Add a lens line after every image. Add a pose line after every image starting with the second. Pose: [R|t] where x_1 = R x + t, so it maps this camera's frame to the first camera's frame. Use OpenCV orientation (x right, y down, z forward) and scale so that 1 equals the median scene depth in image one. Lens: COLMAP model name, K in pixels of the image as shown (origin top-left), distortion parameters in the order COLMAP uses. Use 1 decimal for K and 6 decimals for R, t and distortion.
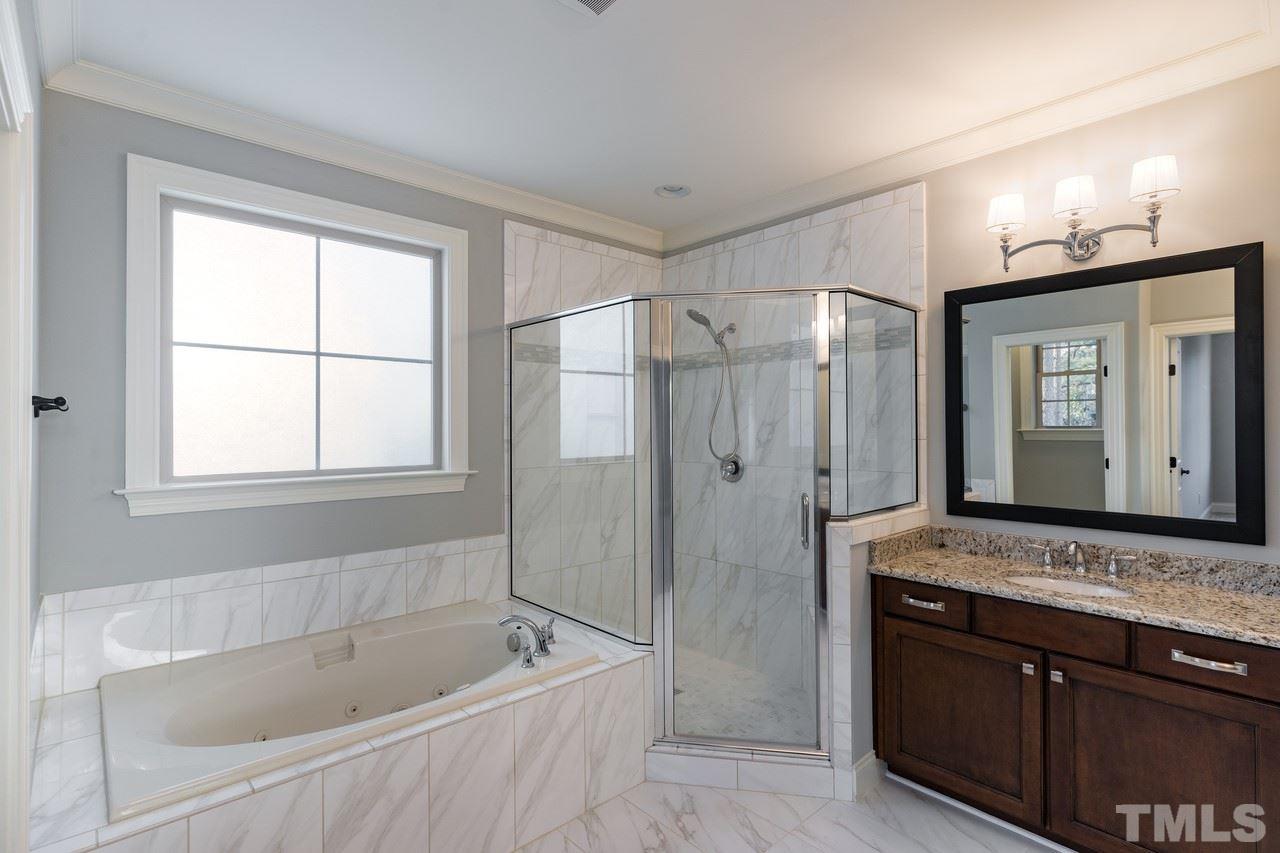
lens RADIAL K [[609.8, 0, 640.0], [0, 609.8, 426.5], [0, 0, 1]] dist [0.000425, 0.000268]
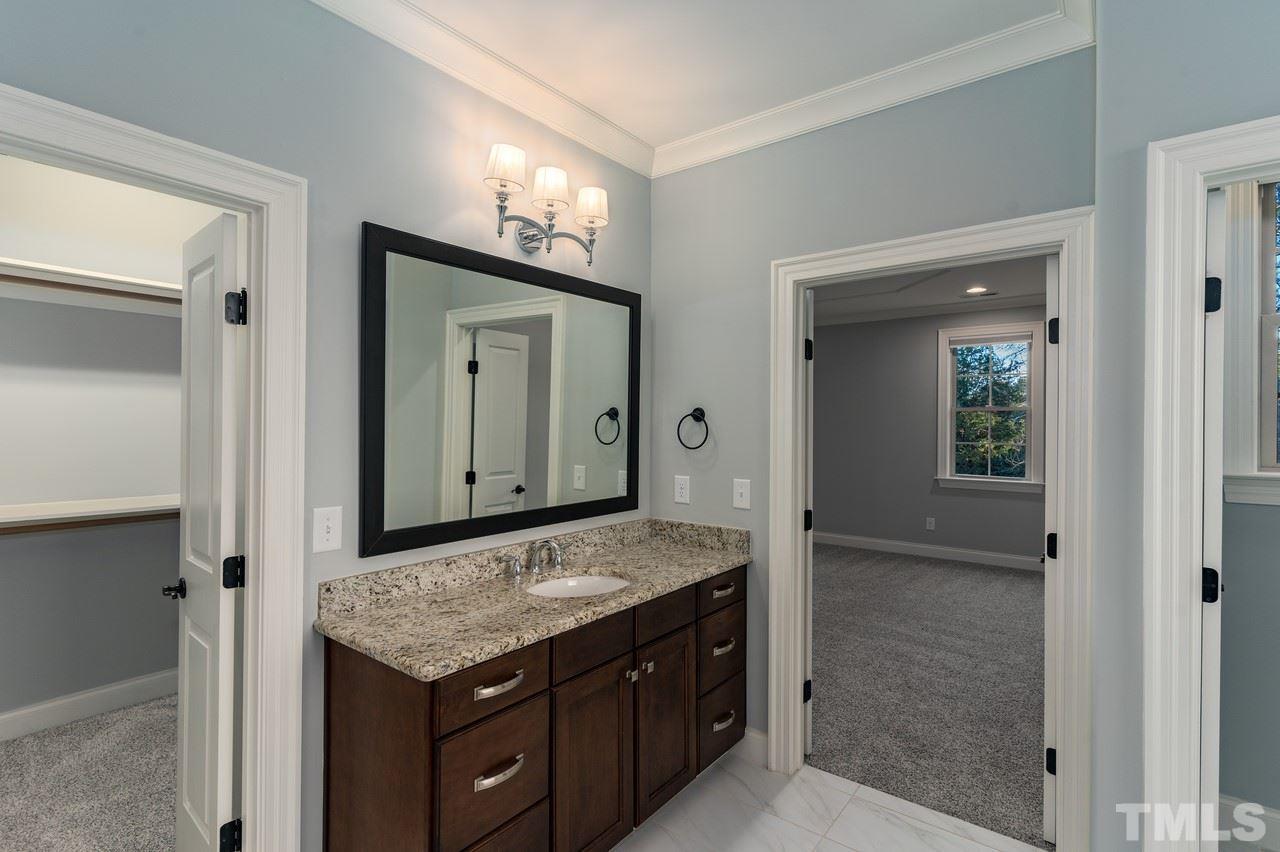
lens RADIAL K [[600.2, 0, 643.6], [0, 600.2, 434.5], [0, 0, 1]] dist [-0.009032, 0.000280]
pose [[-0.230018, -0.003842, 0.973179, -0.278447], [0.016171, 0.999839, 0.007770, 0.014441], [-0.973052, 0.017525, -0.229919, 1.170519]]
